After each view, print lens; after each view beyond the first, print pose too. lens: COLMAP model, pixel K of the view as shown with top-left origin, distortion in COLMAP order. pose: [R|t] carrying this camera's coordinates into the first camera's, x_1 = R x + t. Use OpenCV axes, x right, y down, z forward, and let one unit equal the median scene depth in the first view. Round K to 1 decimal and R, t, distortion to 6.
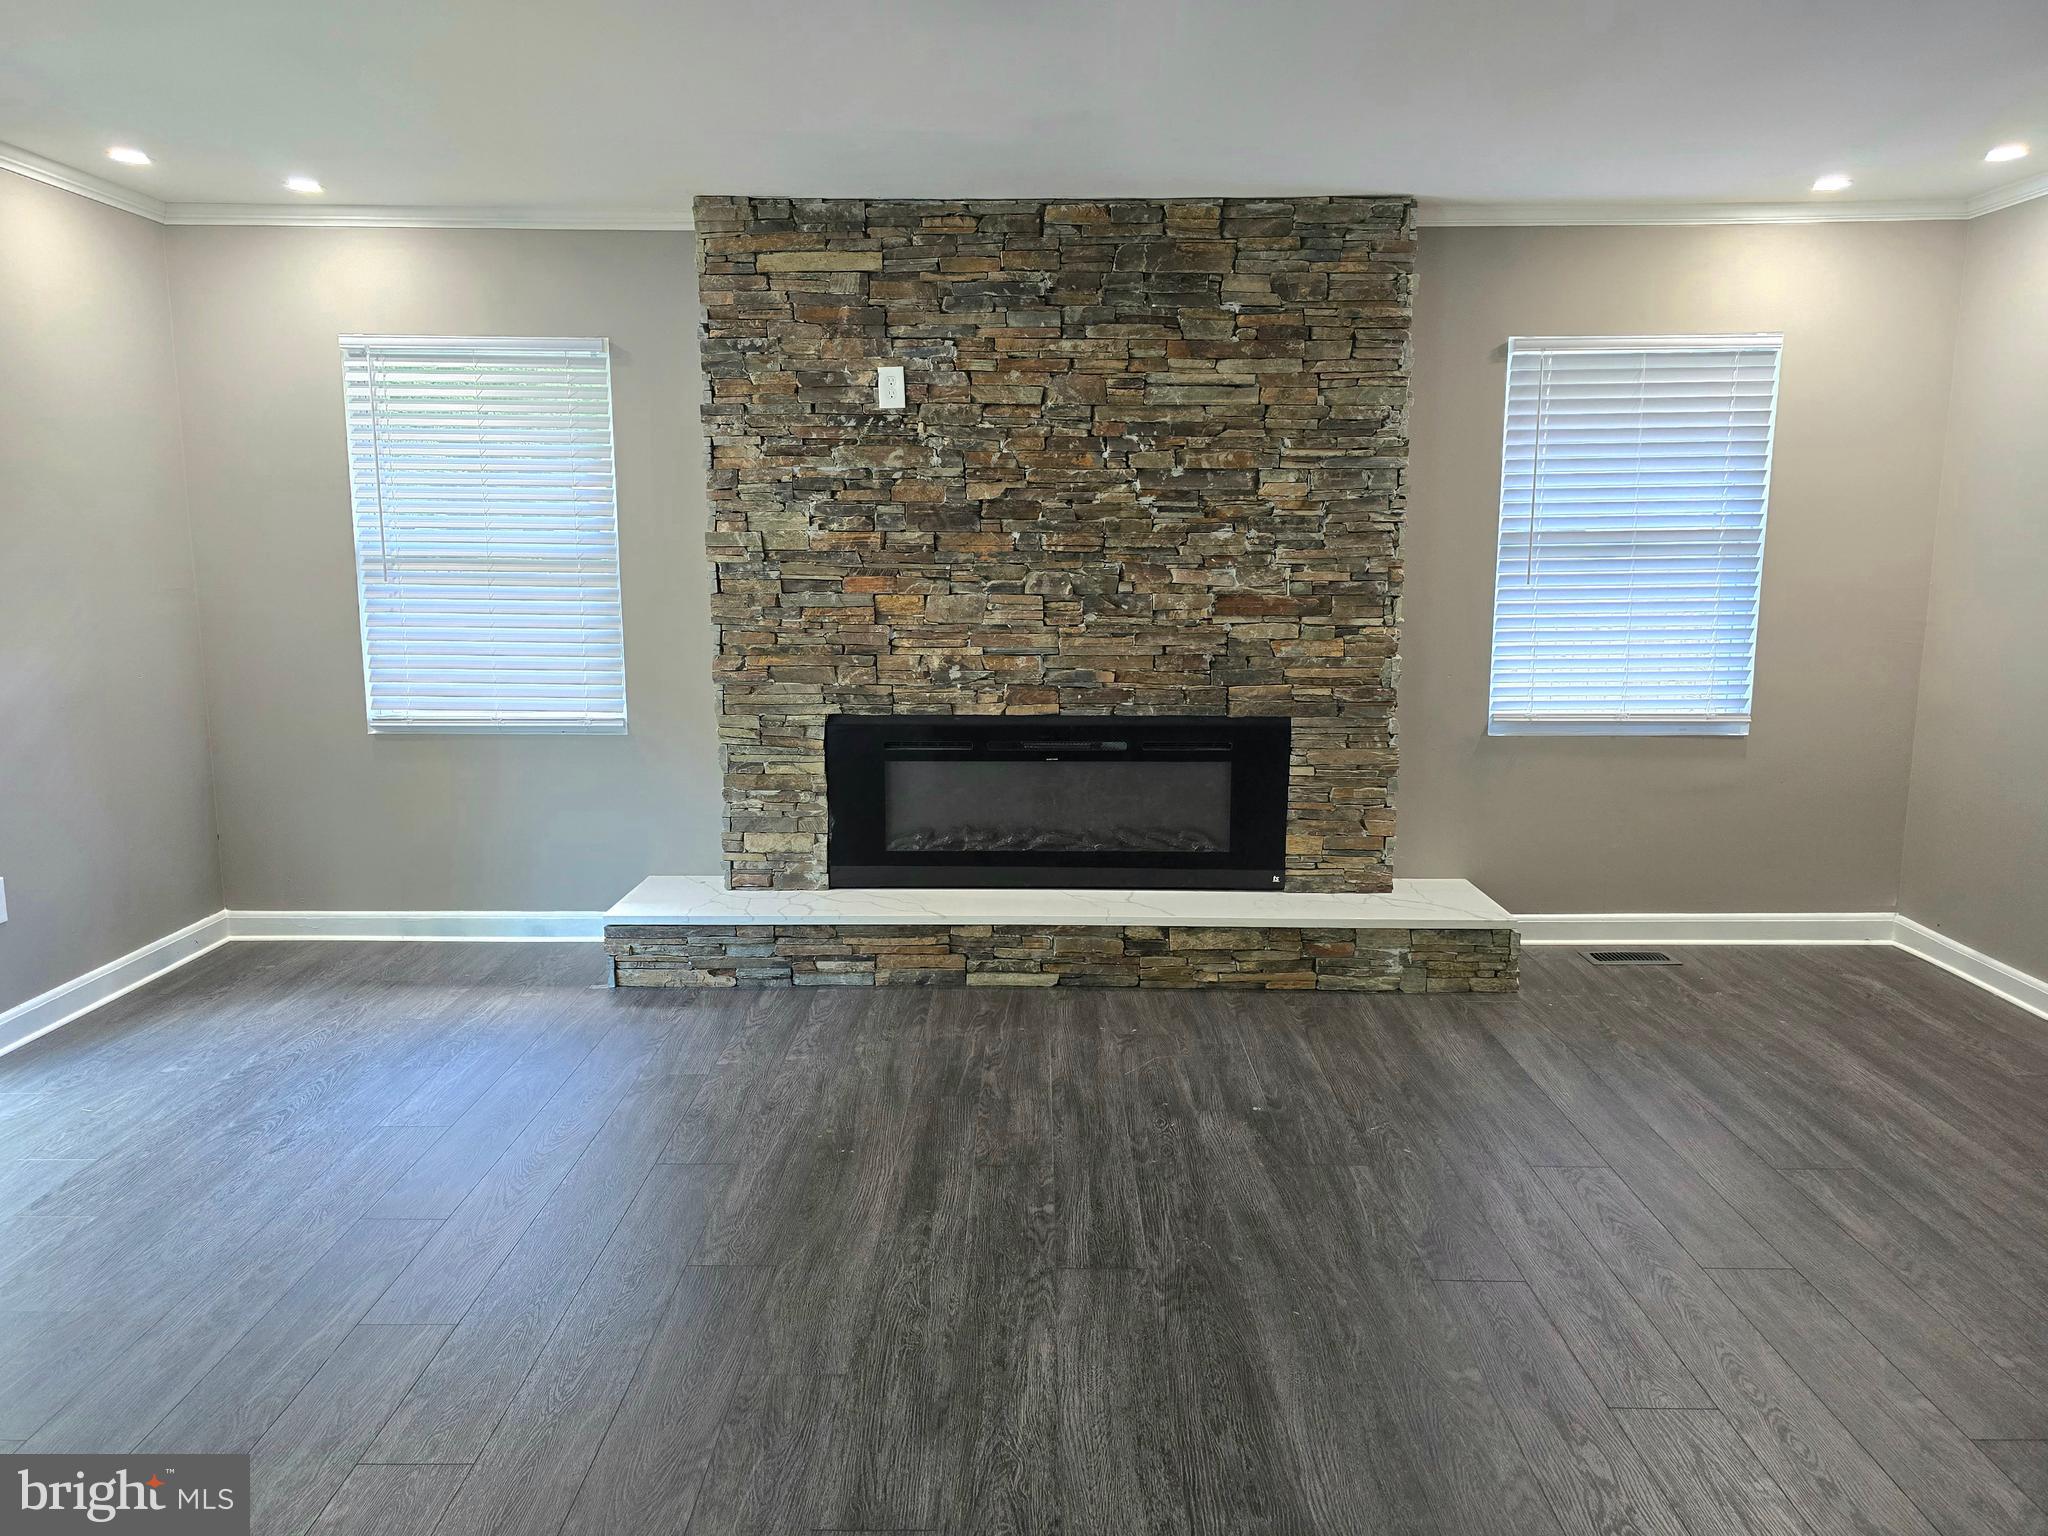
lens RADIAL K [[1381.1, 0, 1031.6], [0, 1381.1, 759.2], [0, 0, 1]] dist [0.102803, -0.110755]
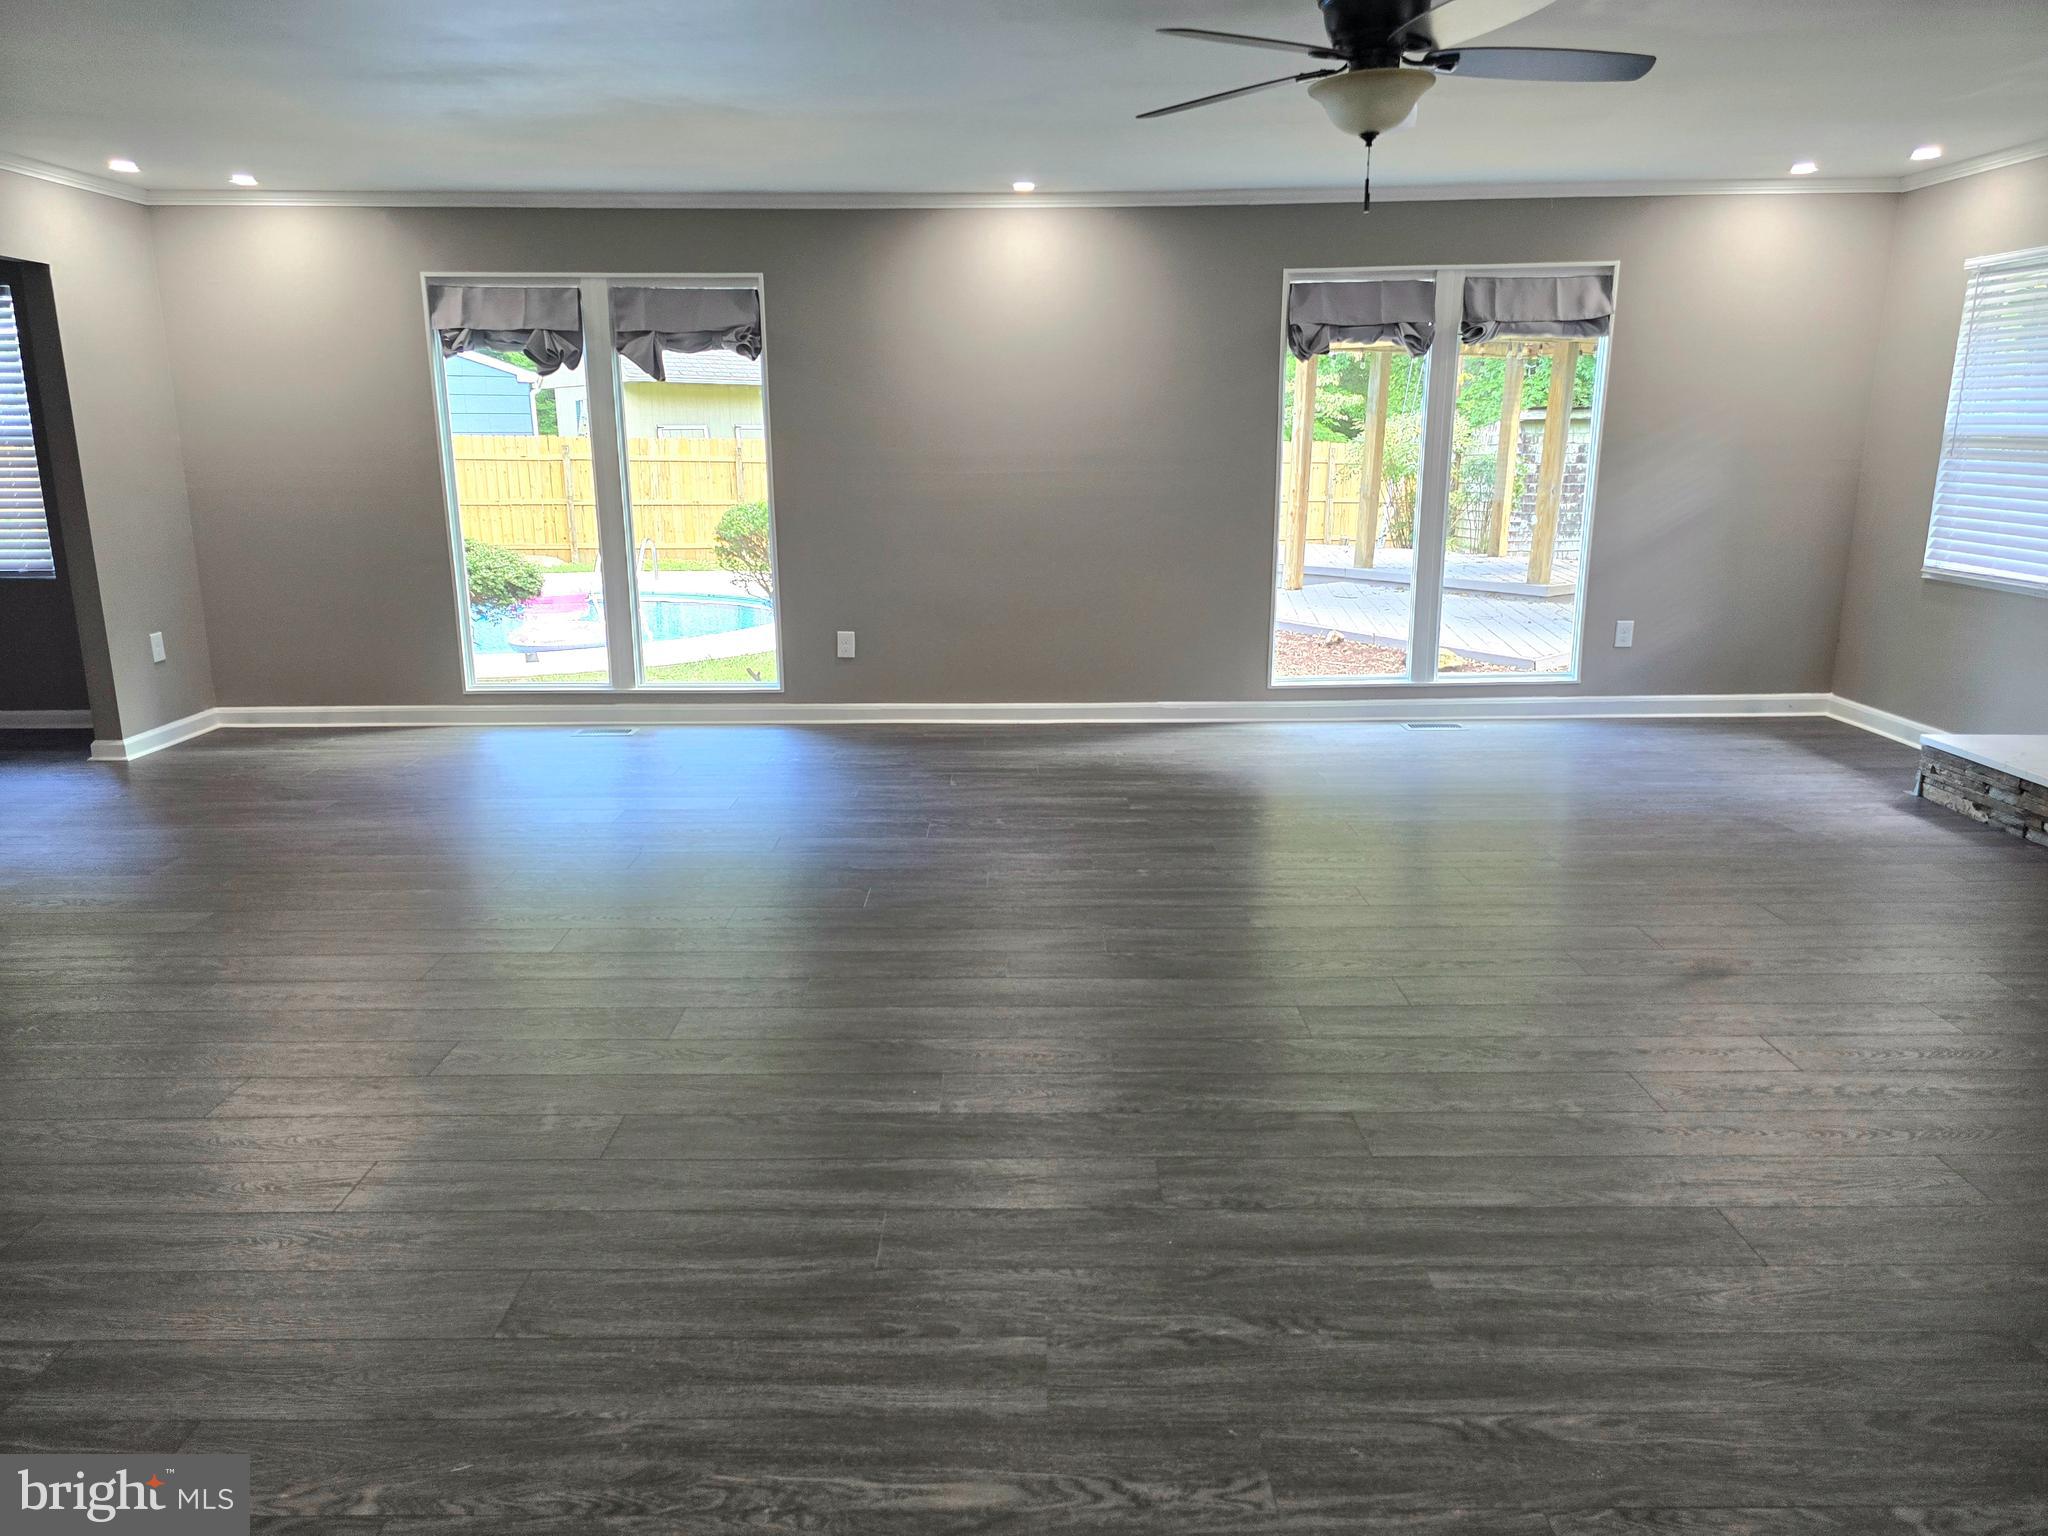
lens RADIAL K [[1381.1, 0, 1031.6], [0, 1381.1, 759.2], [0, 0, 1]] dist [0.102803, -0.110755]
pose [[0.023120, 0.229880, -0.972944, 0.863262], [-0.159697, 0.961557, 0.223394, -0.017835], [0.986895, 0.150212, 0.058942, 0.167102]]
